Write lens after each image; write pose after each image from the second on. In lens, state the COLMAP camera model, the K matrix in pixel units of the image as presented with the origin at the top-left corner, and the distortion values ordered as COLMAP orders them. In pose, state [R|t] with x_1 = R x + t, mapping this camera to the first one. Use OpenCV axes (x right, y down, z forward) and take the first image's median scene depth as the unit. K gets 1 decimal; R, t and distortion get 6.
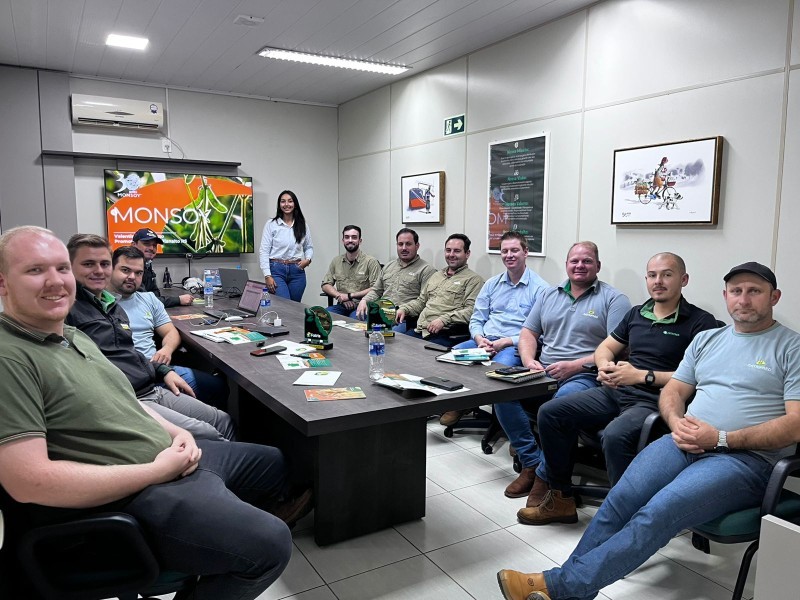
lens RADIAL K [[604.1, 0, 400.0], [0, 604.1, 300.1], [0, 0, 1]] dist [0.013670, -0.013216]
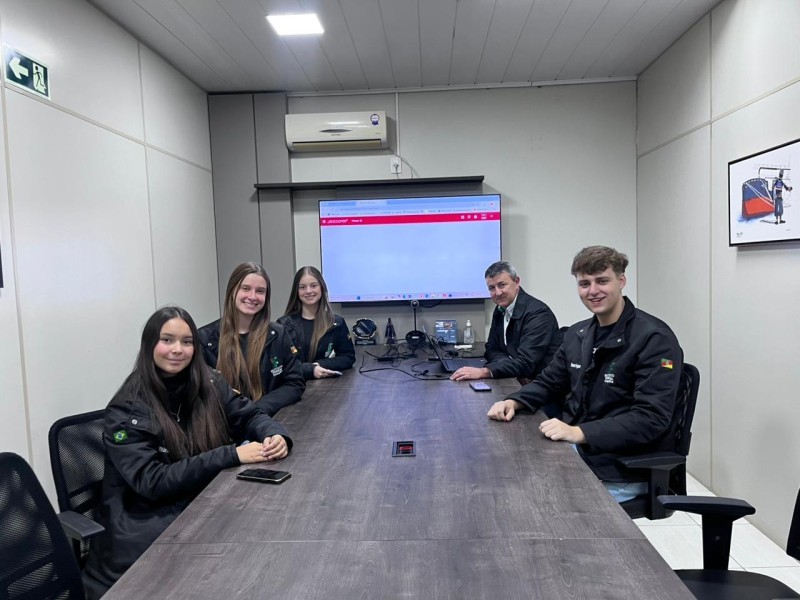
lens RADIAL K [[604.1, 0, 400.2], [0, 604.1, 301.8], [0, 0, 1]] dist [0.013670, -0.013216]
pose [[0.835561, -0.003080, -0.549388, 0.058177], [-0.025975, 0.998645, -0.045105, -0.043130], [0.548783, 0.051958, 0.834349, 0.379736]]
